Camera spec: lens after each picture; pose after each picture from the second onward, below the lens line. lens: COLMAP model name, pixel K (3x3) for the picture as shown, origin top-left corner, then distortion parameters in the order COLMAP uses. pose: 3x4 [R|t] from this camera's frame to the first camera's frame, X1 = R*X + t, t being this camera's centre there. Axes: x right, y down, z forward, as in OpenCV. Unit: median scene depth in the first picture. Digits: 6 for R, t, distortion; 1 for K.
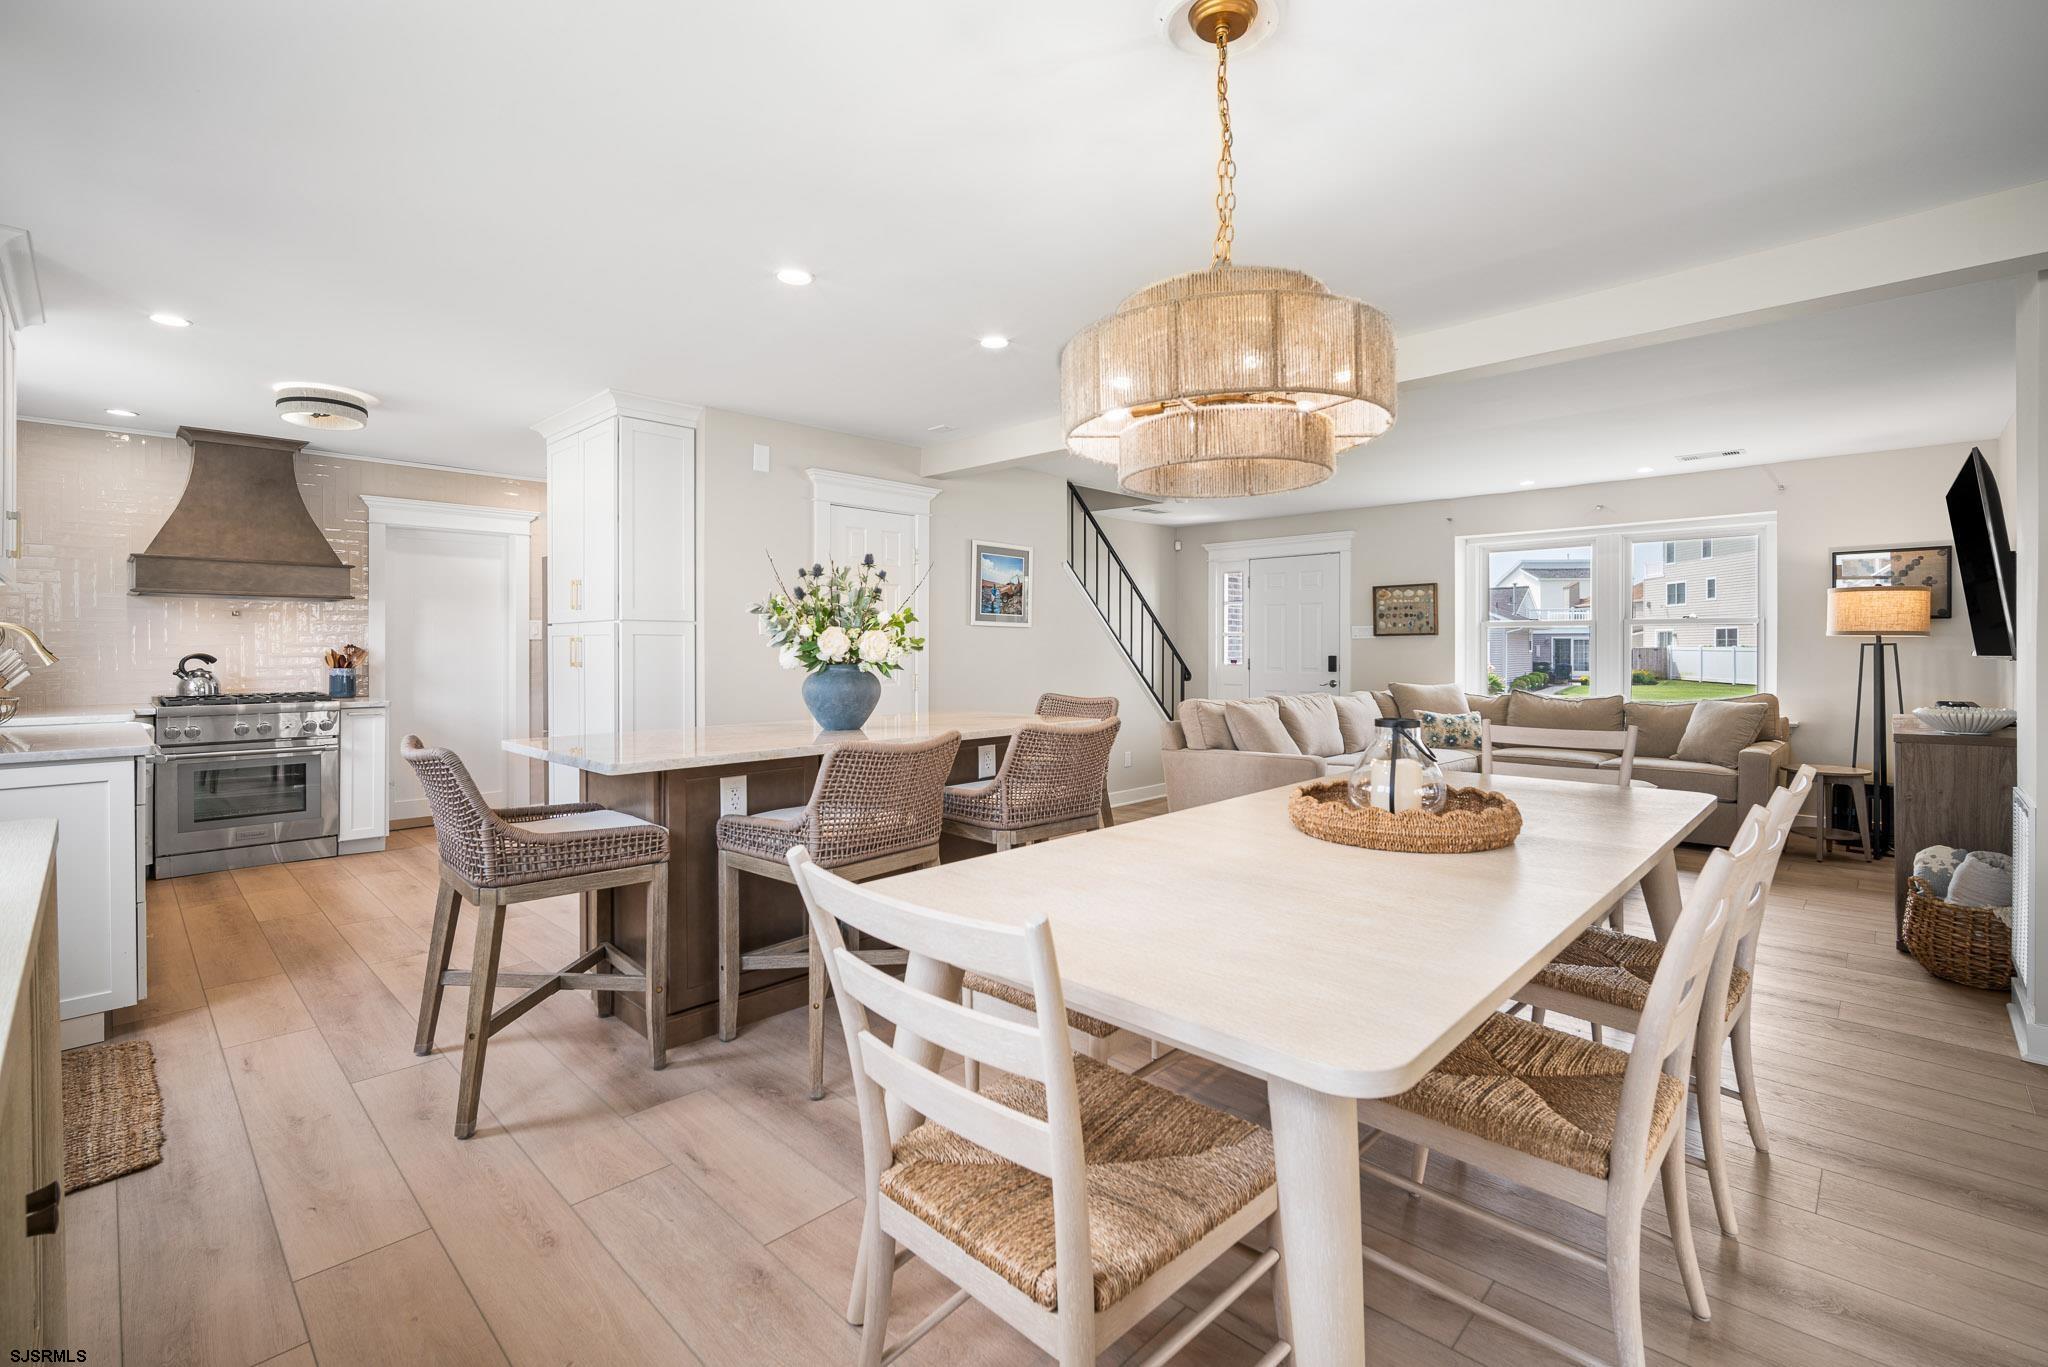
lens RADIAL K [[905.9, 0, 1014.7], [0, 905.9, 652.2], [0, 0, 1]] dist [-0.007085, 0.001384]
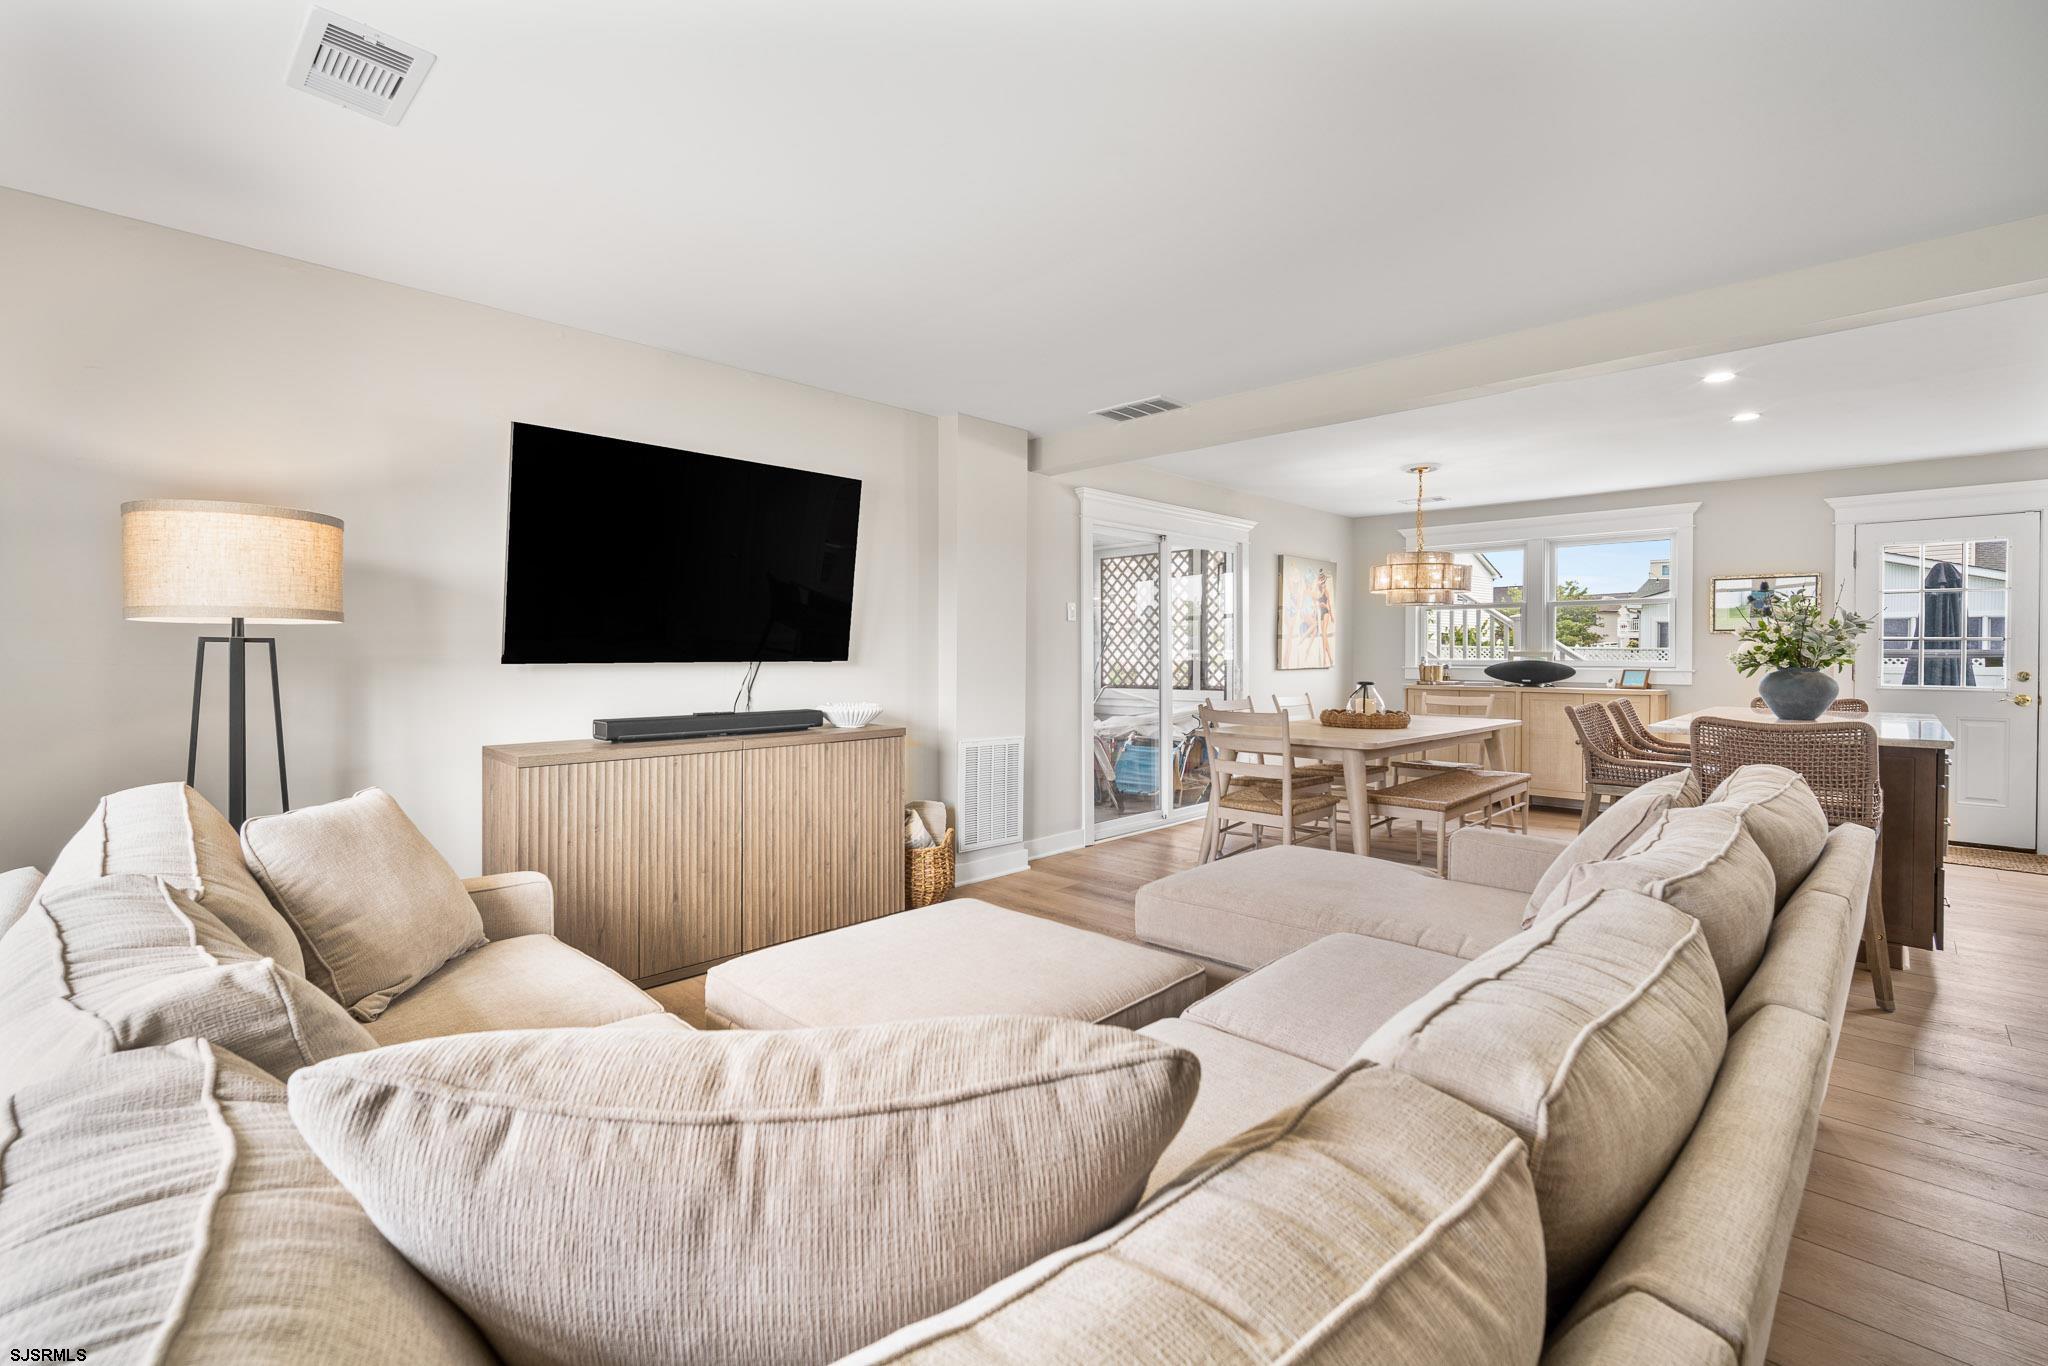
lens RADIAL K [[905.9, 0, 1014.7], [0, 905.9, 651.7], [0, 0, 1]] dist [-0.007085, 0.001384]
pose [[-0.999990, -0.003918, 0.002346, 0.550182], [-0.003911, 0.999988, 0.002784, -0.004493], [-0.002357, 0.002774, -0.999993, 1.399203]]
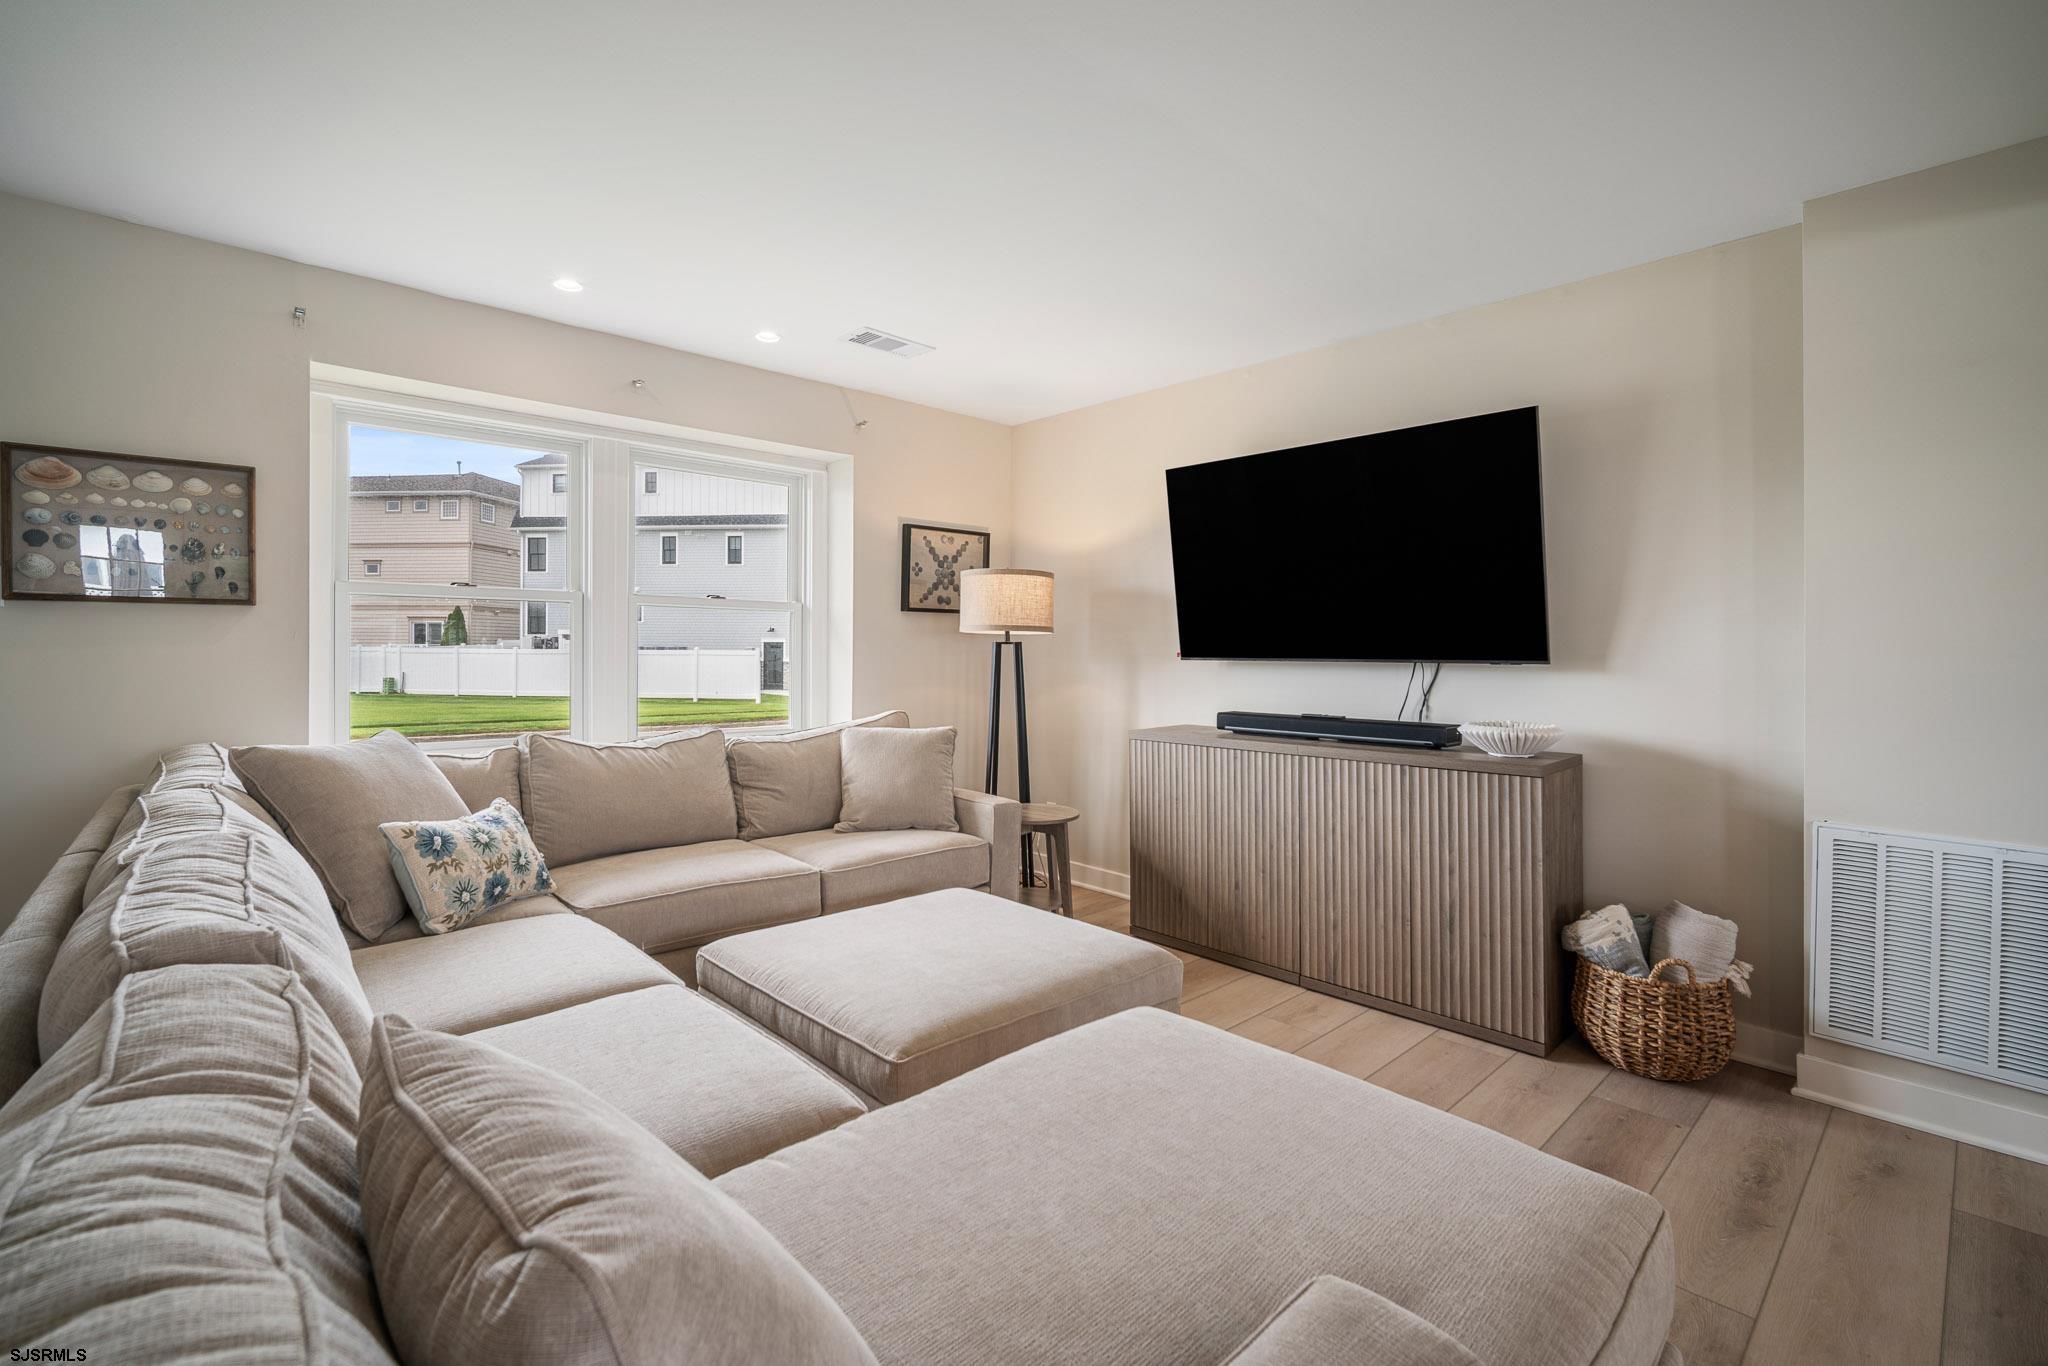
lens RADIAL K [[905.9, 0, 1014.7], [0, 905.9, 651.7], [0, 0, 1]] dist [-0.007085, 0.001384]
pose [[0.041157, 0.000194, 0.999153, 0.139574], [-0.003072, 0.999995, -0.000068, -0.000523], [-0.999148, -0.003067, 0.041157, 0.921824]]
